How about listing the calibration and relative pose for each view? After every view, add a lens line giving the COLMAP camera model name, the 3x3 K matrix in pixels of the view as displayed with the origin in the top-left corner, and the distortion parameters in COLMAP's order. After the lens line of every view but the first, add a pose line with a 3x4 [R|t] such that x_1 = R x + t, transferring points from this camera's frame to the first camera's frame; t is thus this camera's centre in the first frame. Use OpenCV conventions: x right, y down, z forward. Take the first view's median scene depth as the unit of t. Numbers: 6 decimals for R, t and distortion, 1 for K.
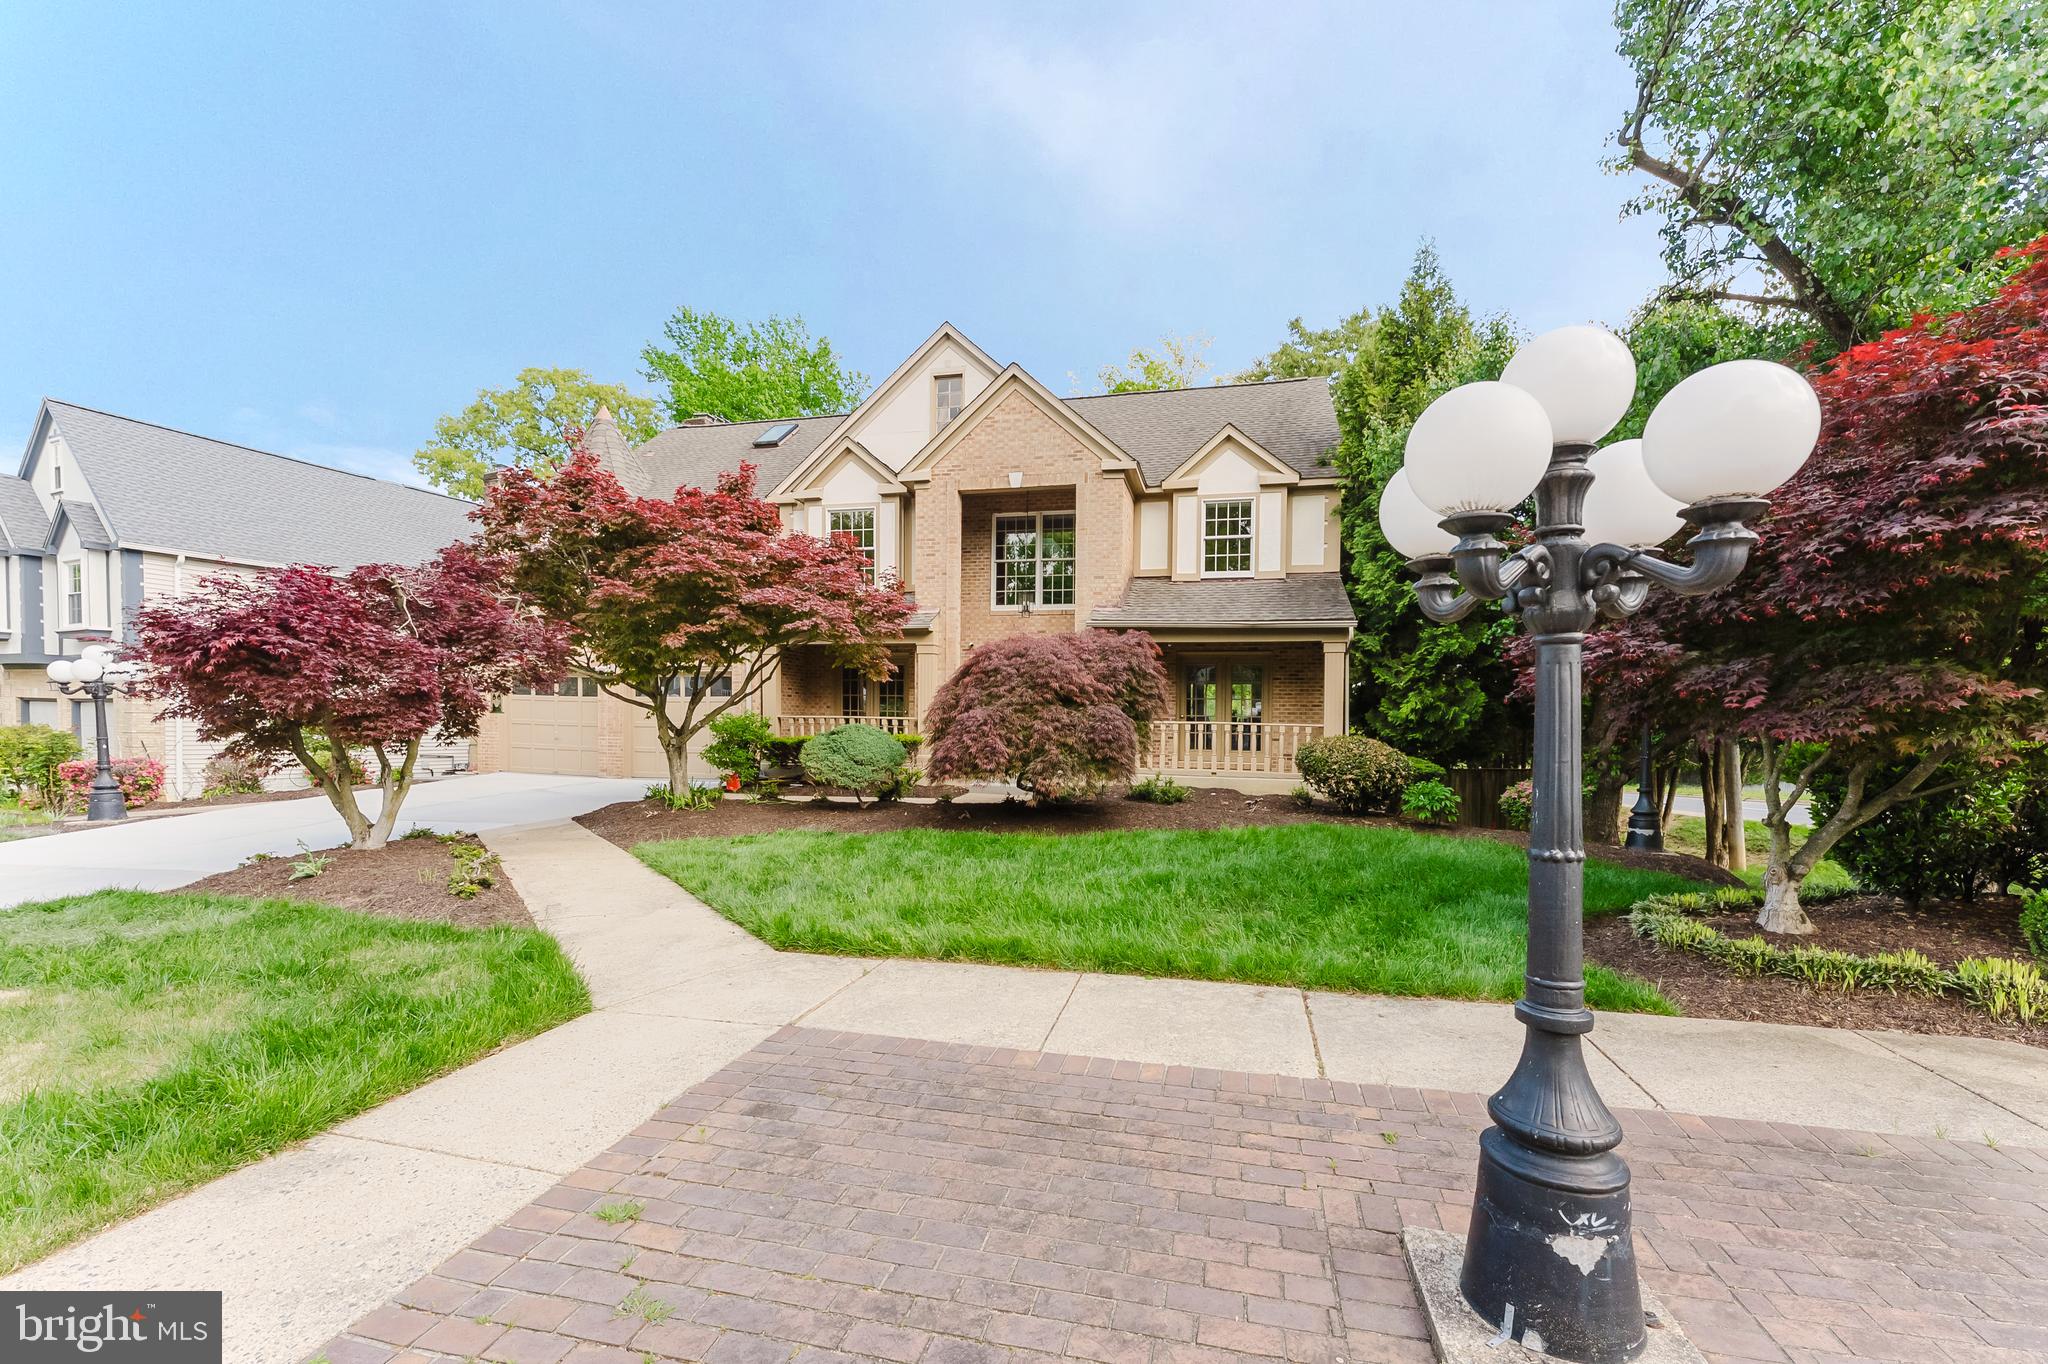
lens RADIAL K [[828.5, 0, 1014.7], [0, 828.5, 700.8], [0, 0, 1]] dist [0.001185, -0.001248]
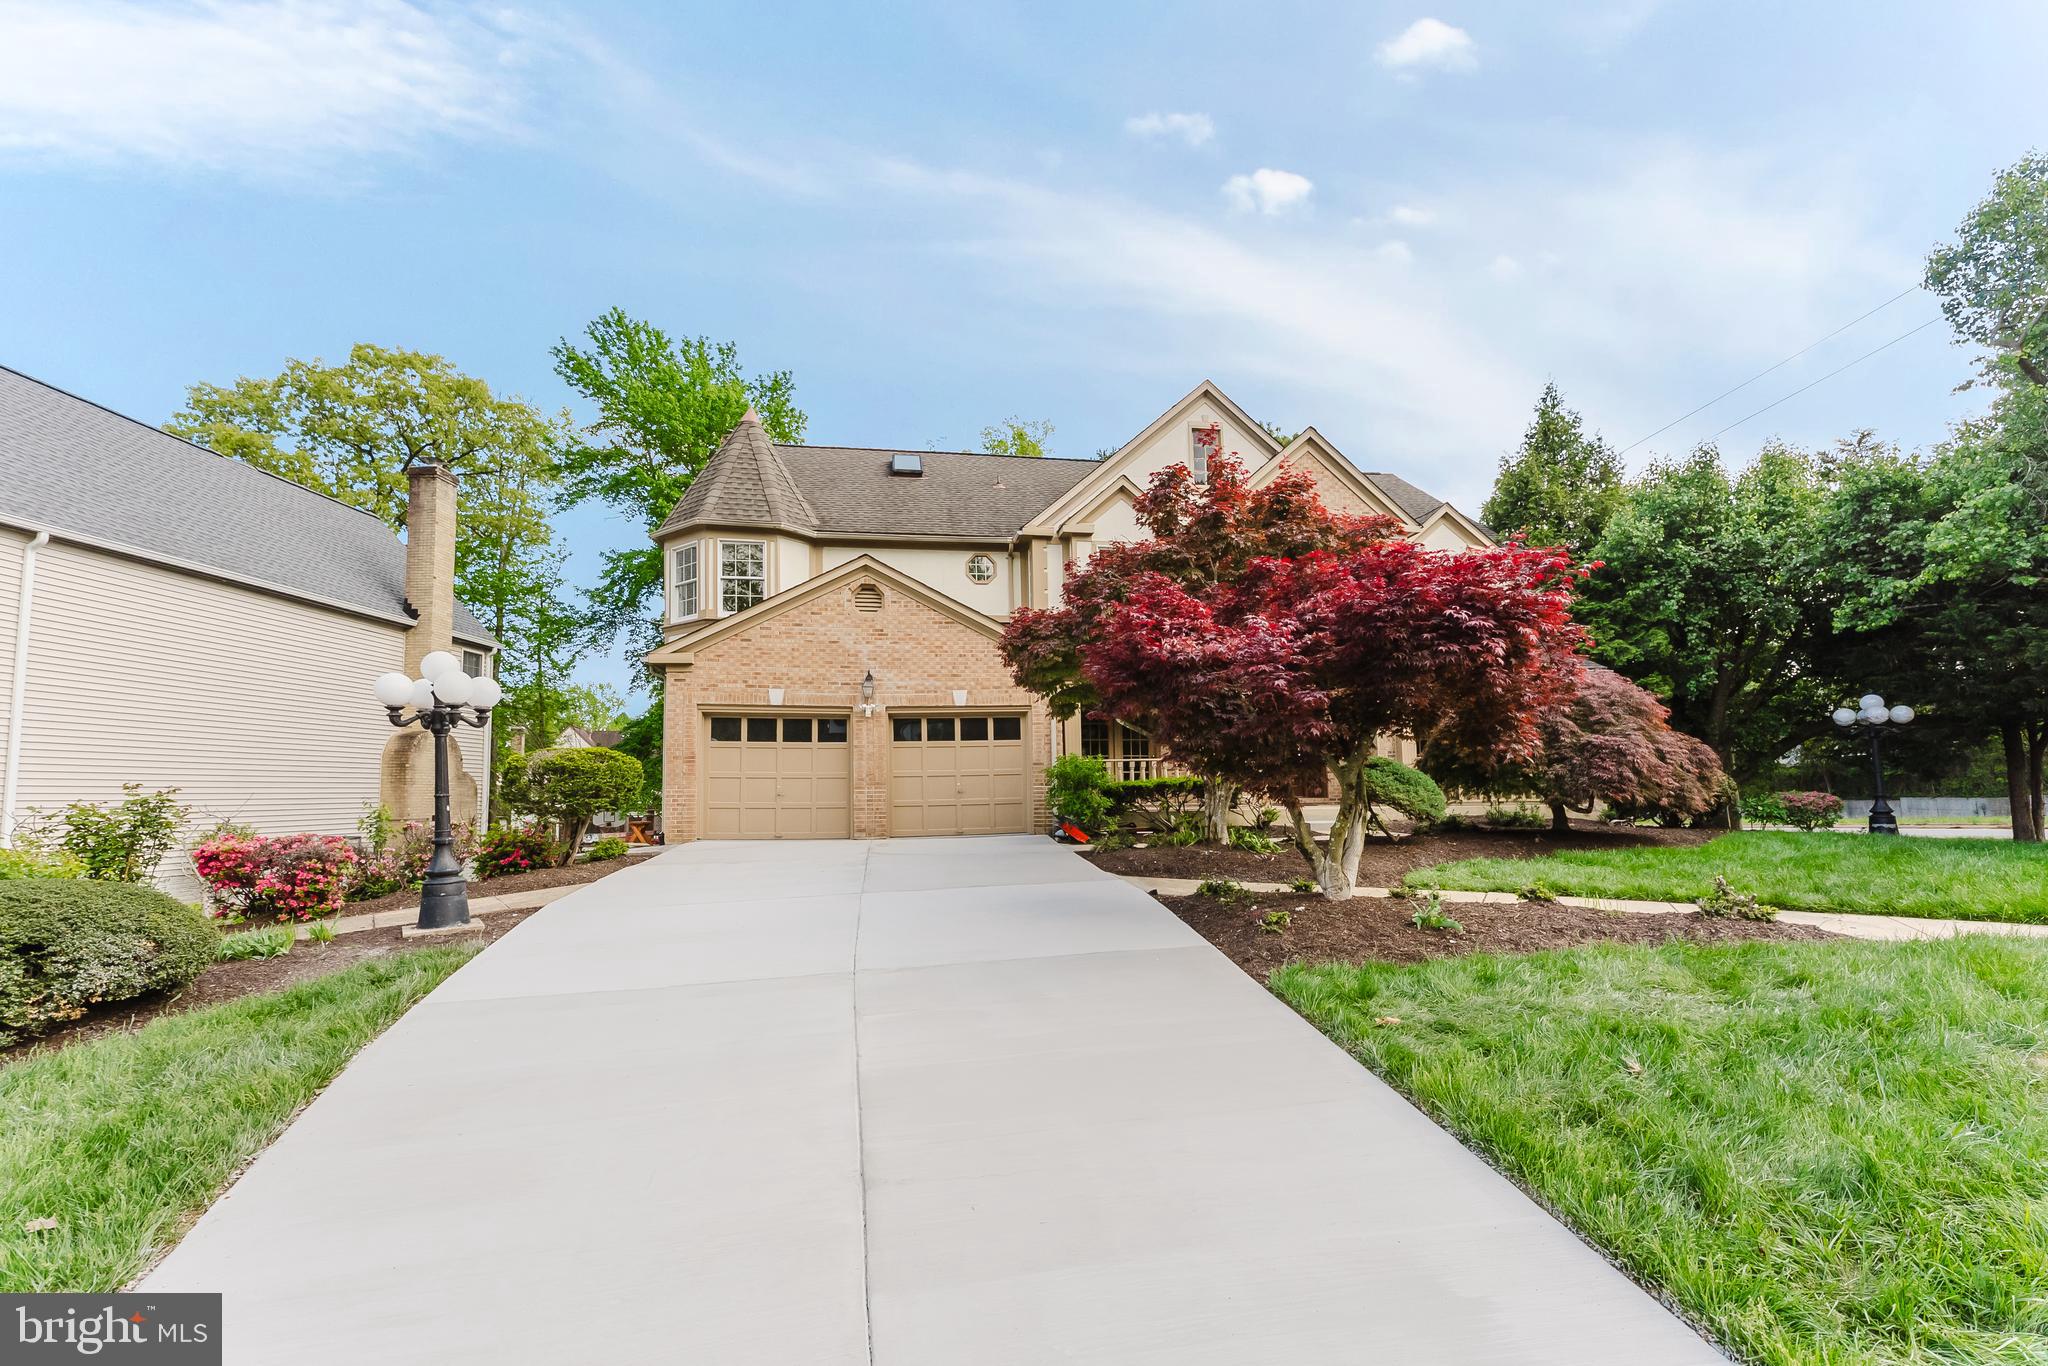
lens RADIAL K [[828.5, 0, 1004.4], [0, 828.5, 685.2], [0, 0, 1]] dist [0.001185, -0.001248]
pose [[0.925546, 0.020602, 0.378074, -0.969815], [0.017674, 0.995079, -0.097492, 0.031817], [-0.378222, 0.096916, 0.920628, 0.234816]]
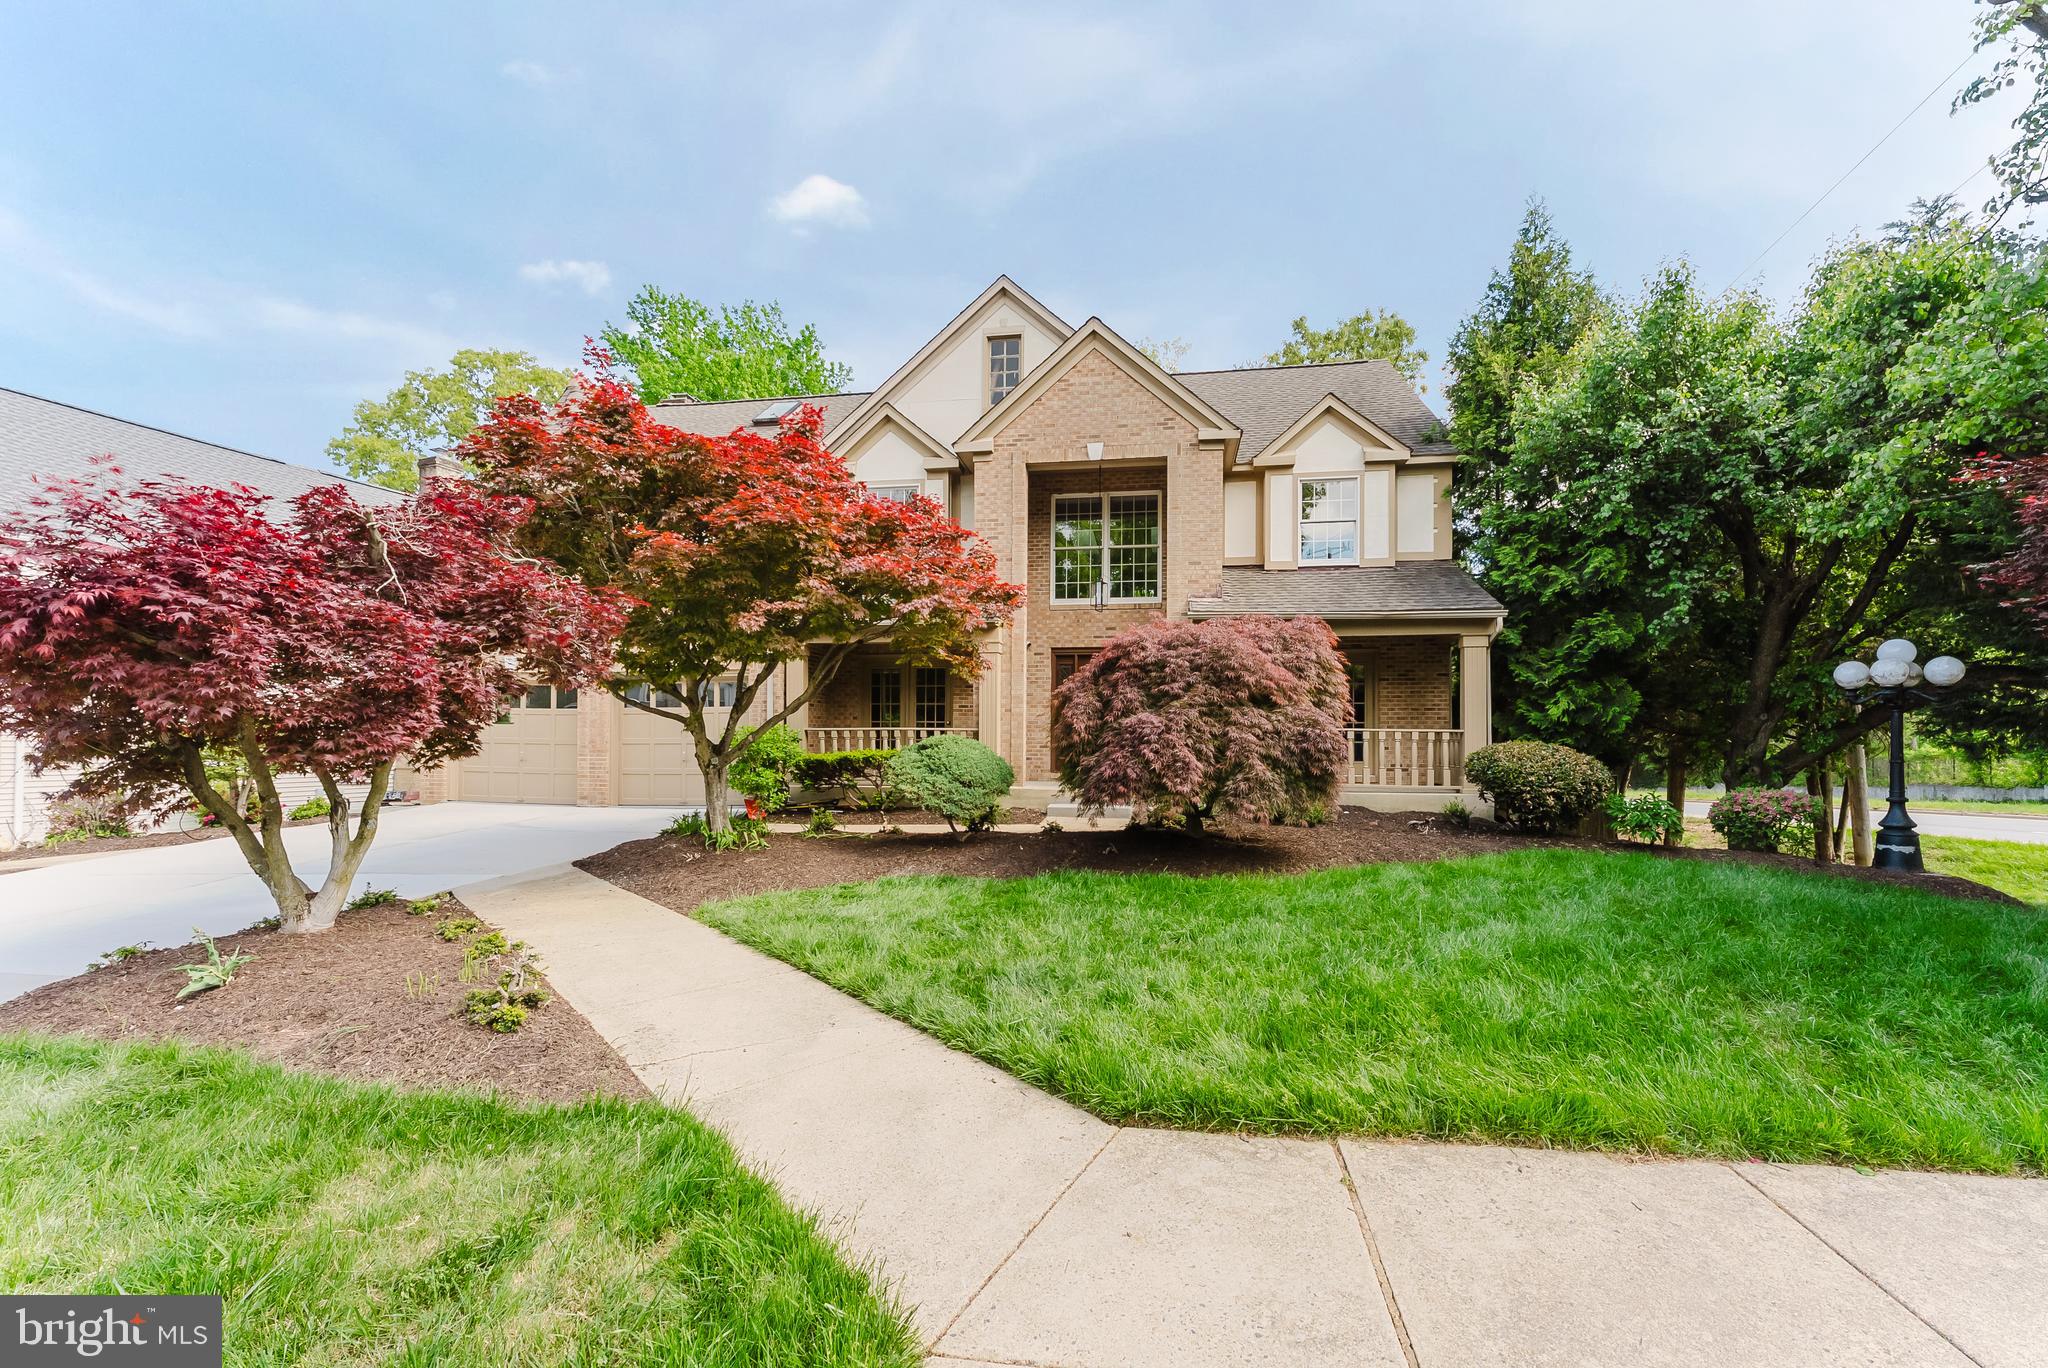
lens RADIAL K [[828.5, 0, 1032.0], [0, 828.5, 678.8], [0, 0, 1]] dist [0.001185, -0.001248]
pose [[0.996018, -0.006877, 0.088890, -0.181122], [0.010720, 0.999025, -0.042836, 0.008731], [-0.088508, 0.043618, 0.995120, 0.196581]]
